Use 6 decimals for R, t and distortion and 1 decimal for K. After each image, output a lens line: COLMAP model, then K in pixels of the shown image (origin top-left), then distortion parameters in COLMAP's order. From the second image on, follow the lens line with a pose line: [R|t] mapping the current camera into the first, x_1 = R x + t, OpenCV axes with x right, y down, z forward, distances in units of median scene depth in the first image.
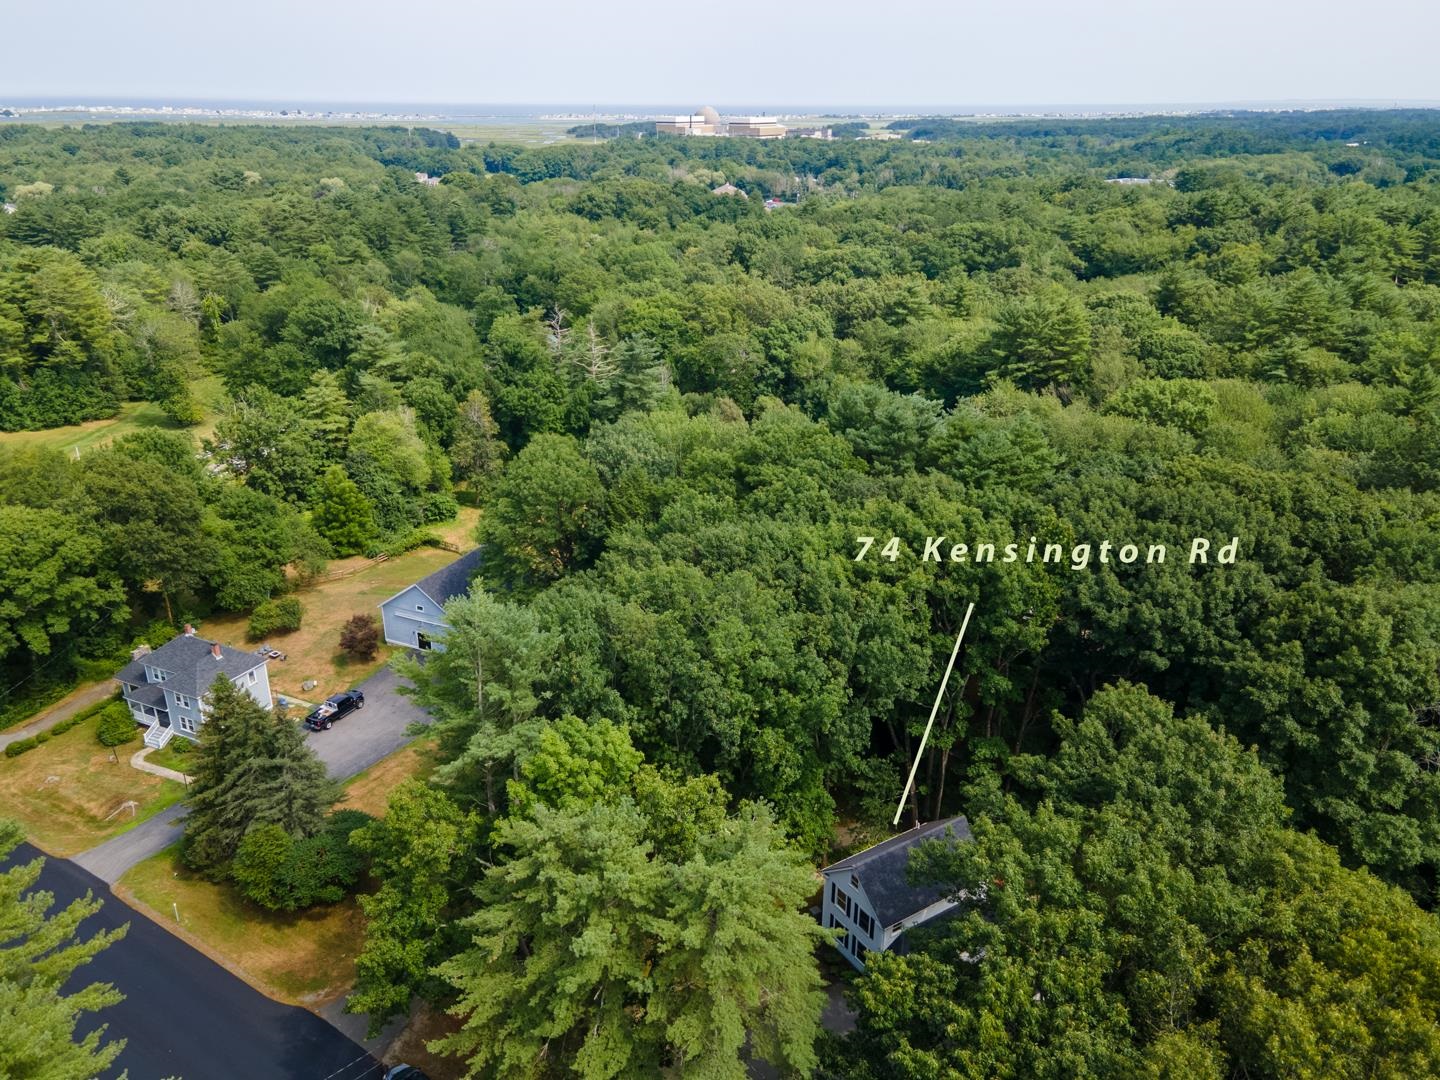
lens RADIAL K [[1103.5, 0, 720.0], [0, 1103.5, 540.0], [0, 0, 1]] dist [0.043822, 0.001185]
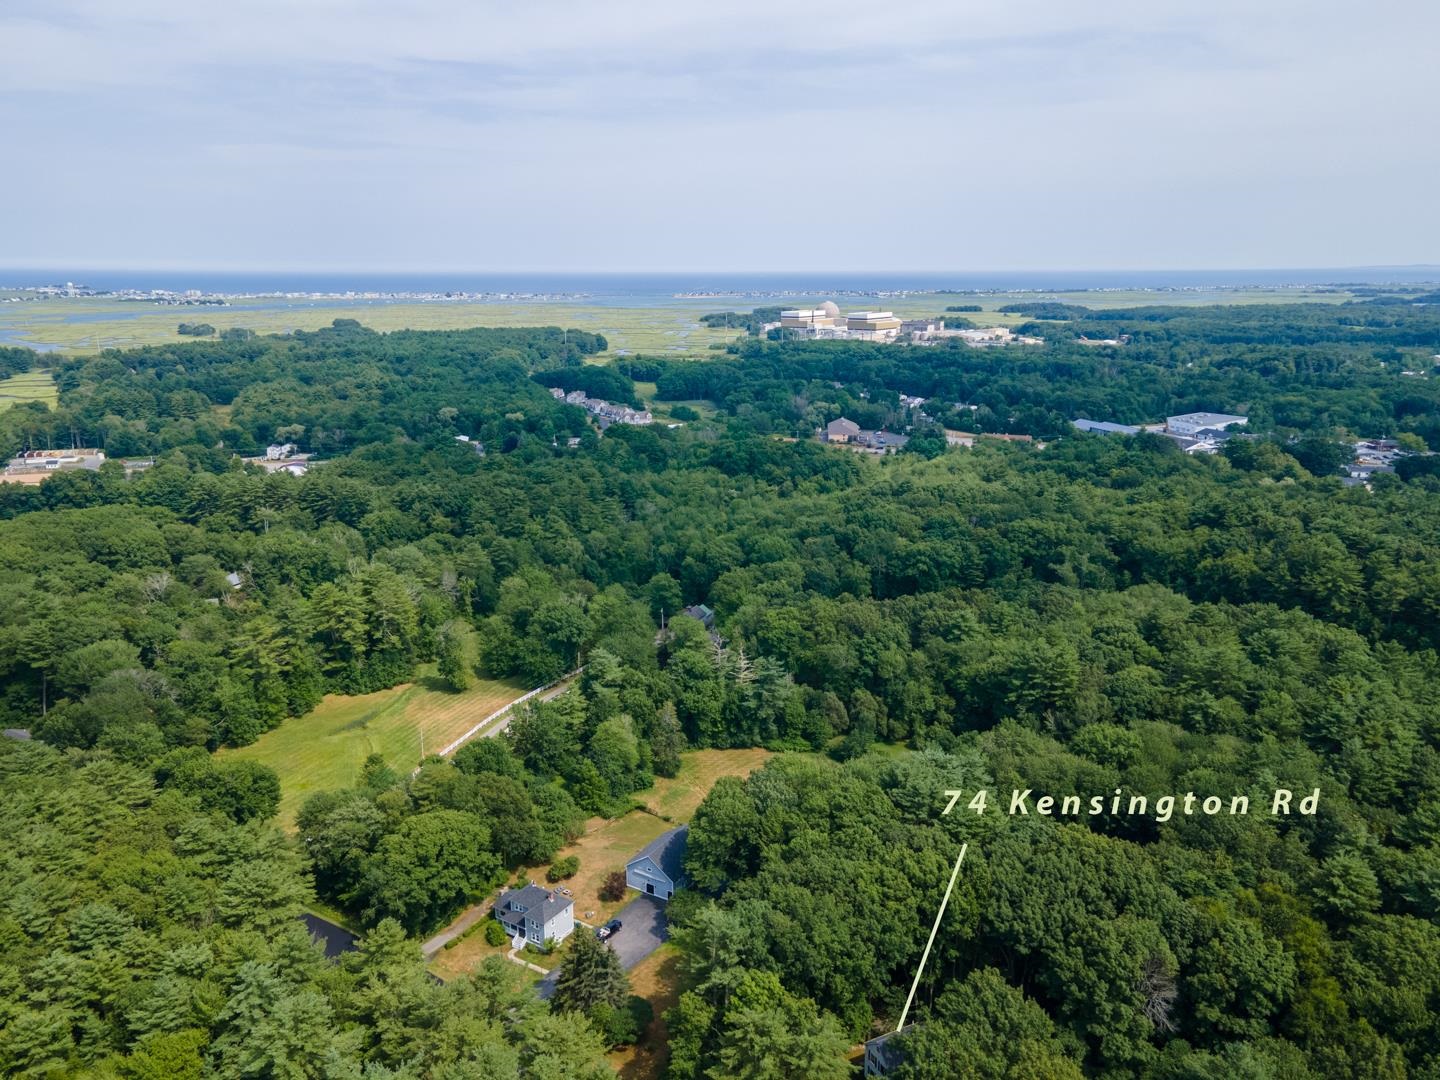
lens RADIAL K [[1053.1, 0, 720.0], [0, 1053.1, 540.0], [0, 0, 1]] dist [0.016522, 0.046348]
pose [[0.993873, 0.016652, -0.109269, 0.021228], [-0.032925, 0.988310, -0.148858, -0.311237], [0.105513, 0.151544, 0.982803, -1.060051]]
